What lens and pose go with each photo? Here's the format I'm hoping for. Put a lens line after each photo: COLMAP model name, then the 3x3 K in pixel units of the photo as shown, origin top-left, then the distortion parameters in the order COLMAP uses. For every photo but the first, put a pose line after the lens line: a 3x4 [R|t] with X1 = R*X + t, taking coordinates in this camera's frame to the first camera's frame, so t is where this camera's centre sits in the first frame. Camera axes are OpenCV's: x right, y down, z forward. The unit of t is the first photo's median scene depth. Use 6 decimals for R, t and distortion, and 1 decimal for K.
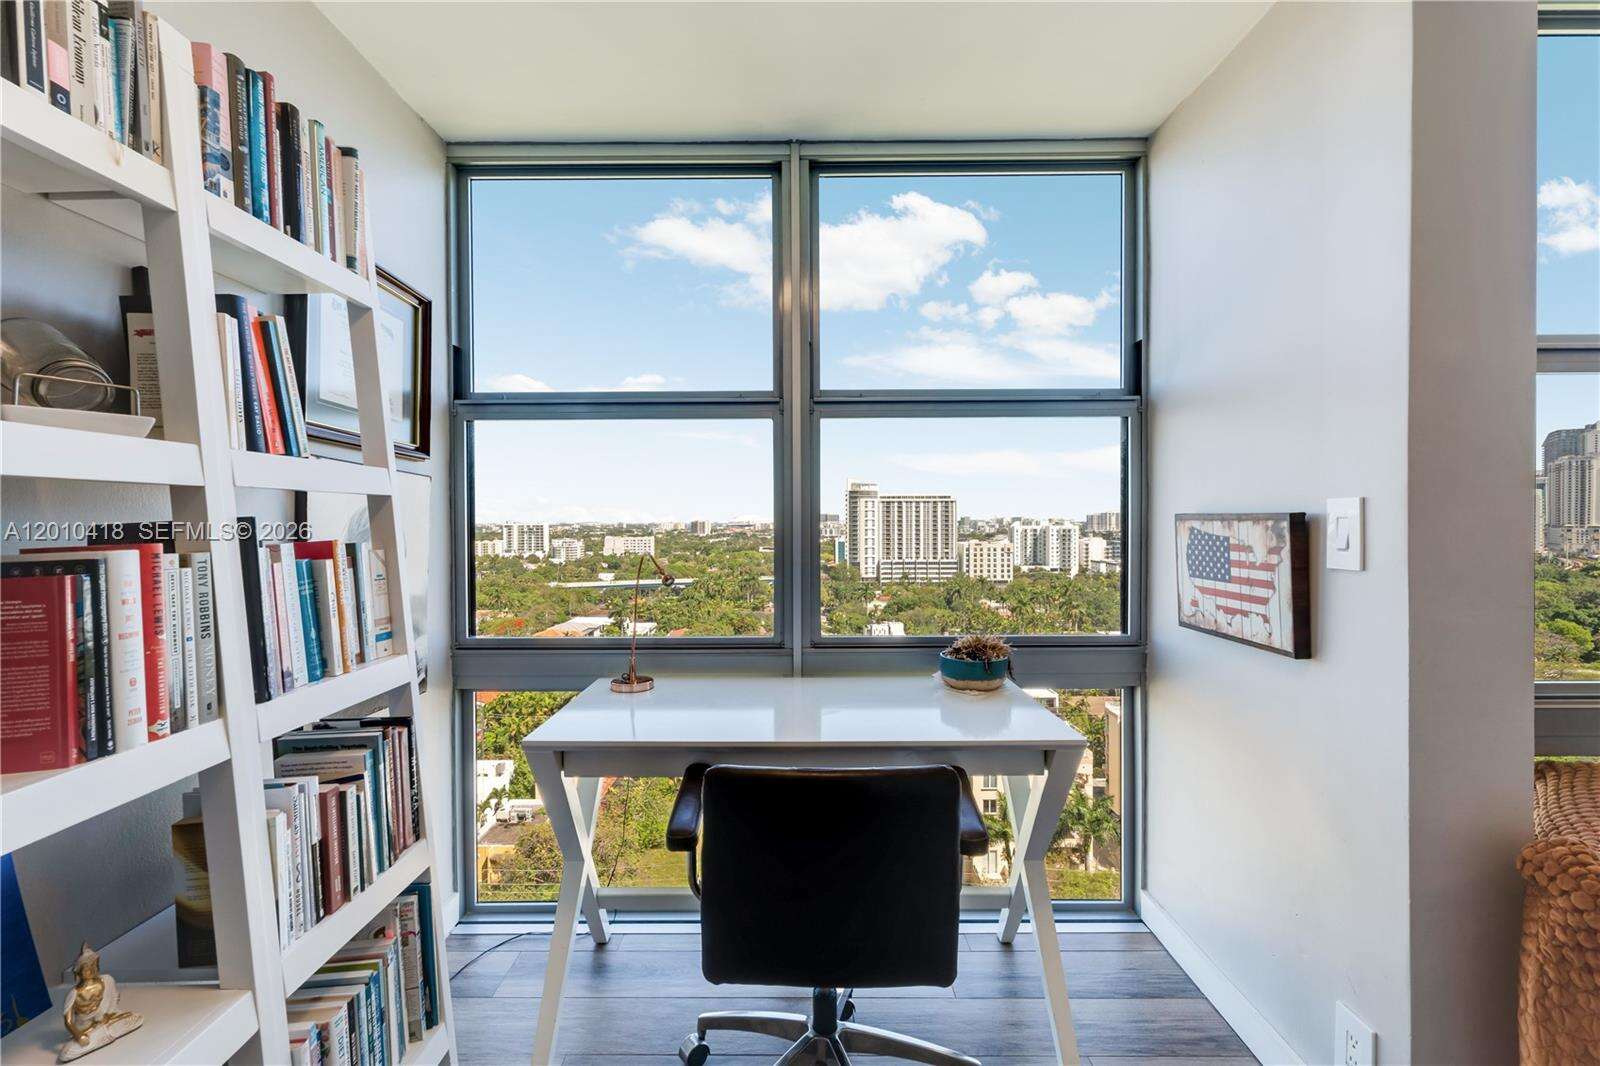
lens RADIAL K [[719.3, 0, 793.2], [0, 719.3, 524.7], [0, 0, 1]] dist [0.001223, 0.000327]
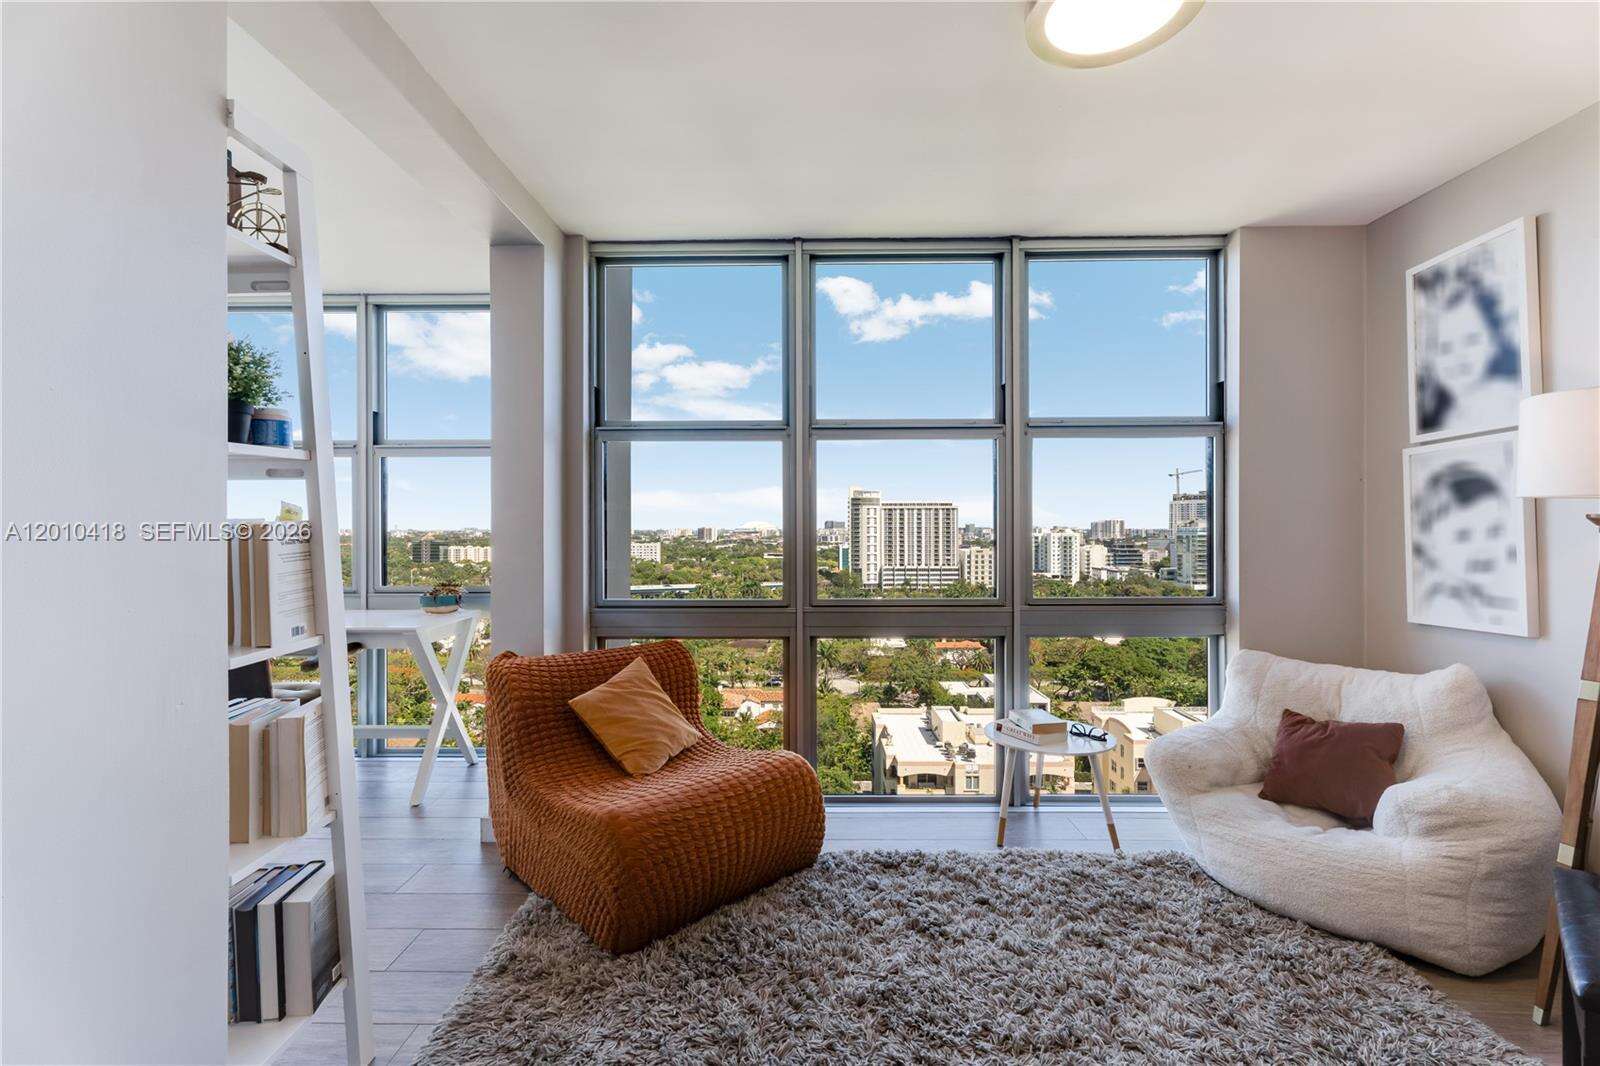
lens RADIAL K [[714.4, 0, 793.6], [0, 714.4, 525.1], [0, 0, 1]] dist [-0.001345, -0.000208]
pose [[0.999930, 0.002523, -0.011577, 0.663824], [-0.002628, 0.999956, -0.009055, 0.015632], [0.011554, 0.009084, 0.999892, -0.440224]]
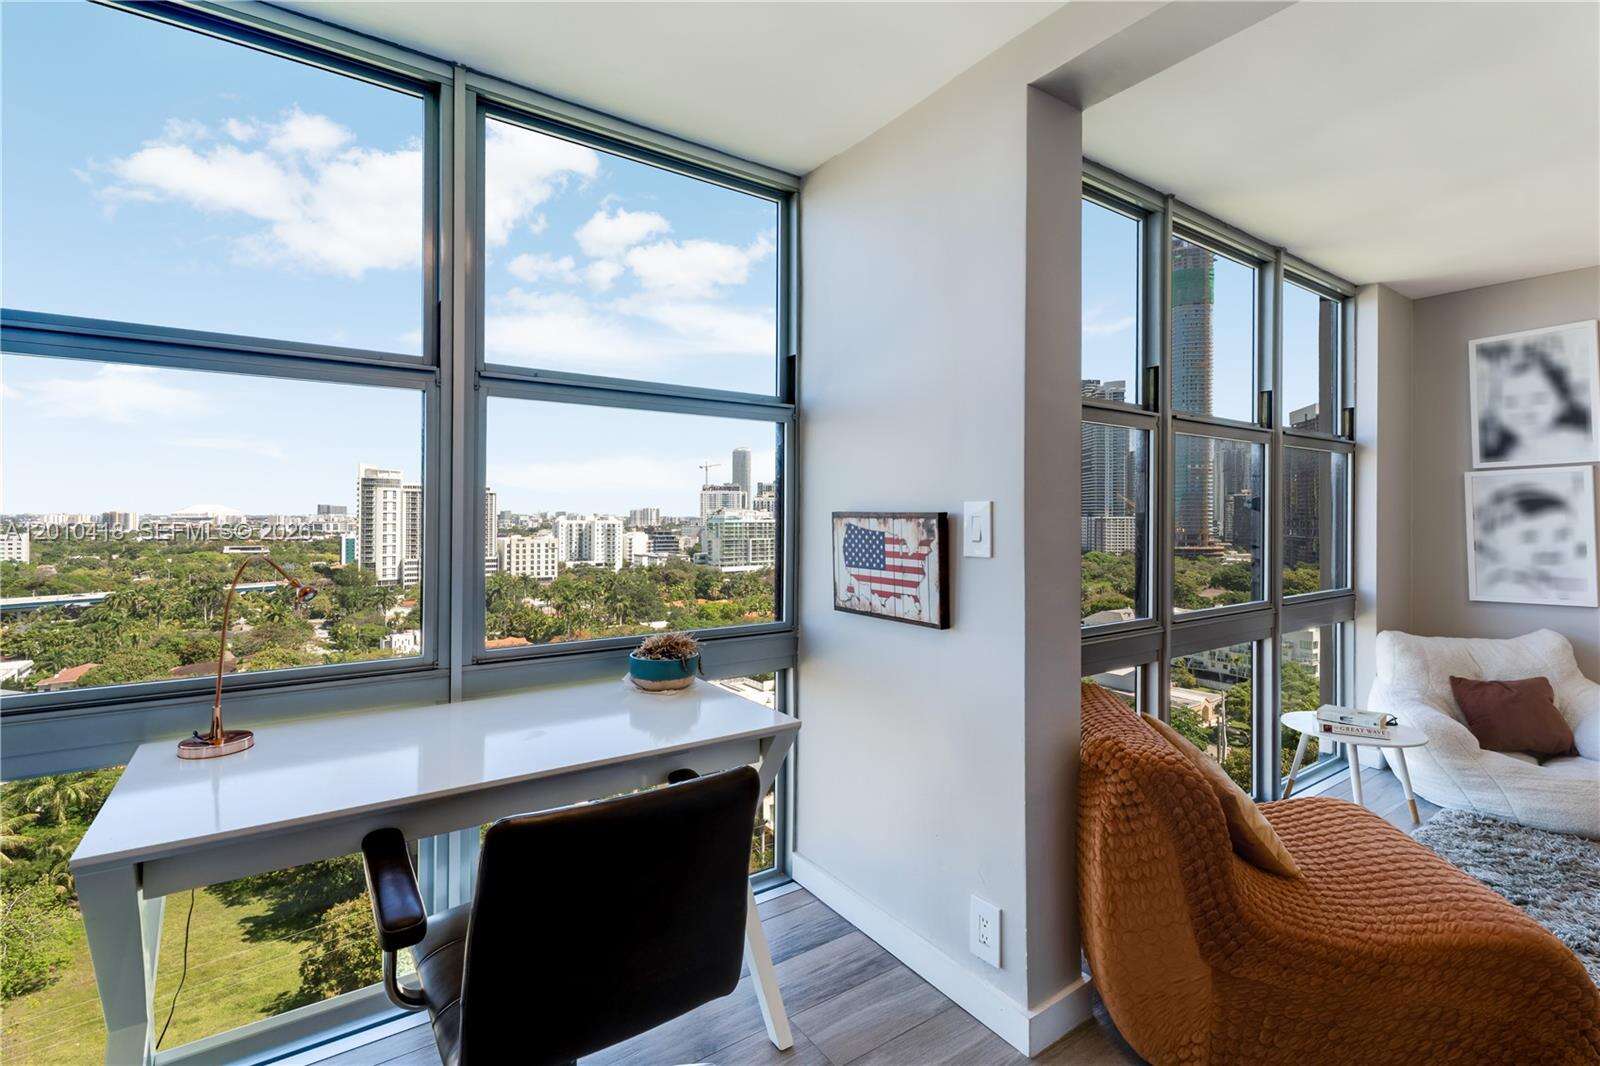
lens RADIAL K [[736.6, 0, 805.0], [0, 736.6, 509.4], [0, 0, 1]] dist [-0.000299, 0.000634]
pose [[0.812957, 0.013032, 0.582178, -0.164338], [-0.005124, 0.999871, -0.015227, -0.000910], [-0.582301, 0.009396, 0.812919, 0.066312]]
